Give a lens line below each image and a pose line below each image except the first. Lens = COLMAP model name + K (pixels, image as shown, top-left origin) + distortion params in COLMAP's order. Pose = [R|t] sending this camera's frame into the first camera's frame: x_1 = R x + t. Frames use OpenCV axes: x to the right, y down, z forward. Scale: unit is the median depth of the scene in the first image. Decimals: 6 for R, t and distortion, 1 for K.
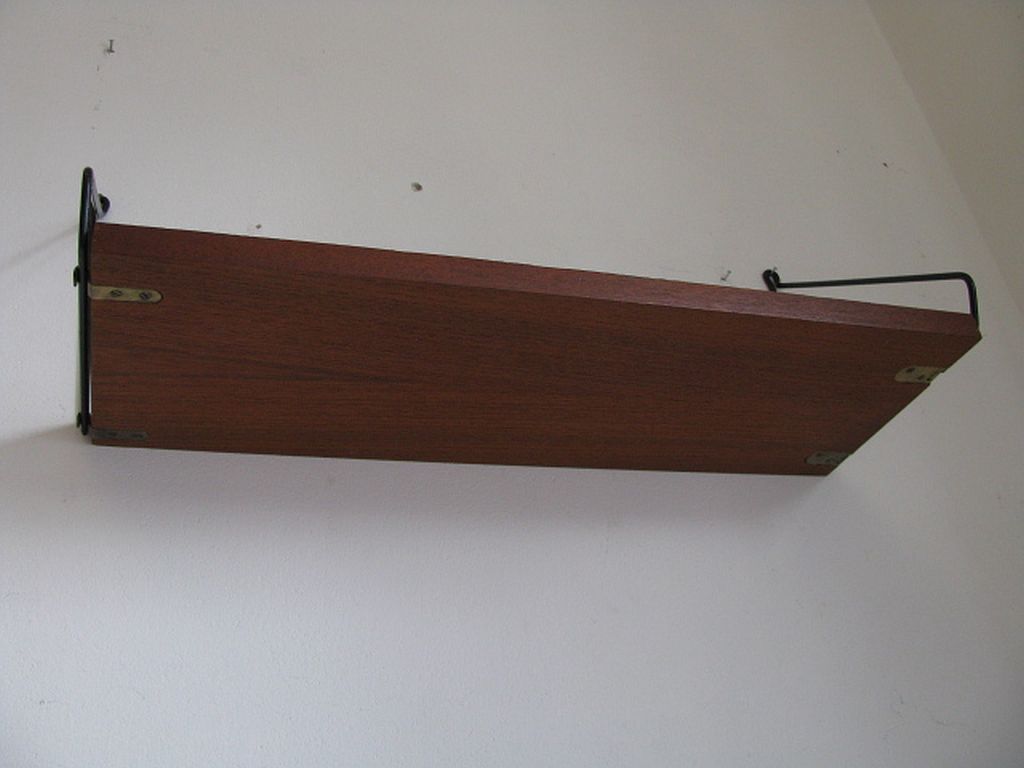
lens RADIAL K [[1062.3, 0, 512.0], [0, 1062.3, 384.0], [0, 0, 1]] dist [-0.216400, 0.217312]
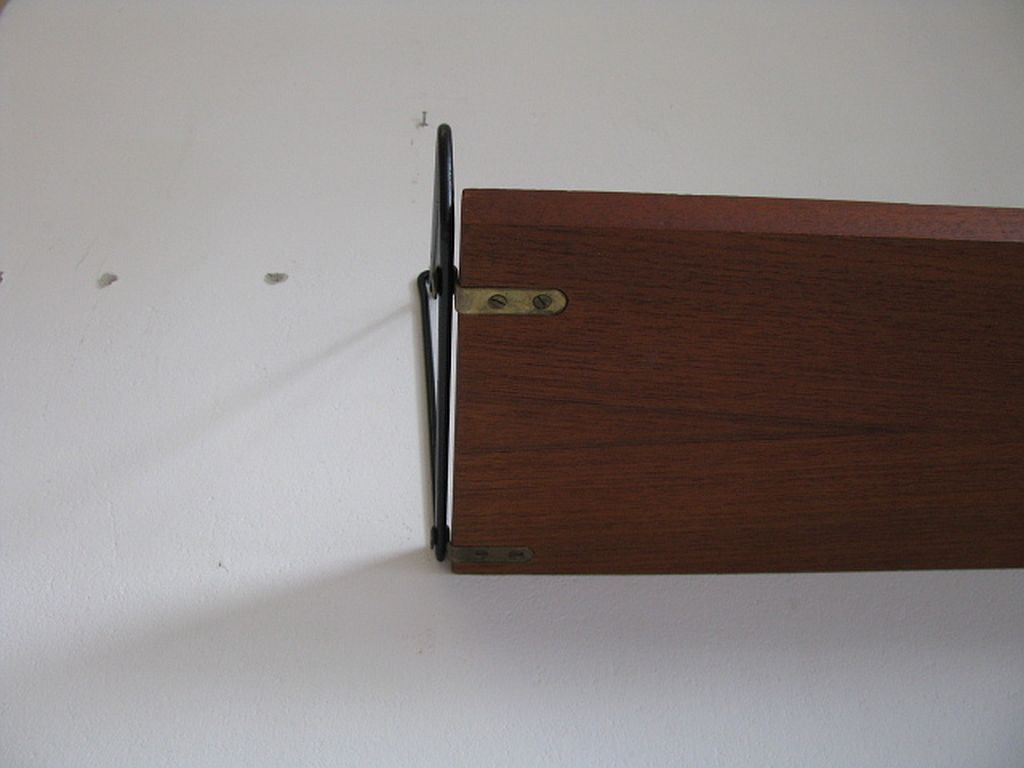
lens RADIAL K [[1062.3, 0, 512.0], [0, 1062.3, 384.0], [0, 0, 1]] dist [-0.216400, 0.217312]
pose [[0.961490, -0.118932, -0.247776, -0.203475], [0.068547, 0.976804, -0.202867, 0.094615], [0.266156, 0.178070, 0.947339, 0.356620]]
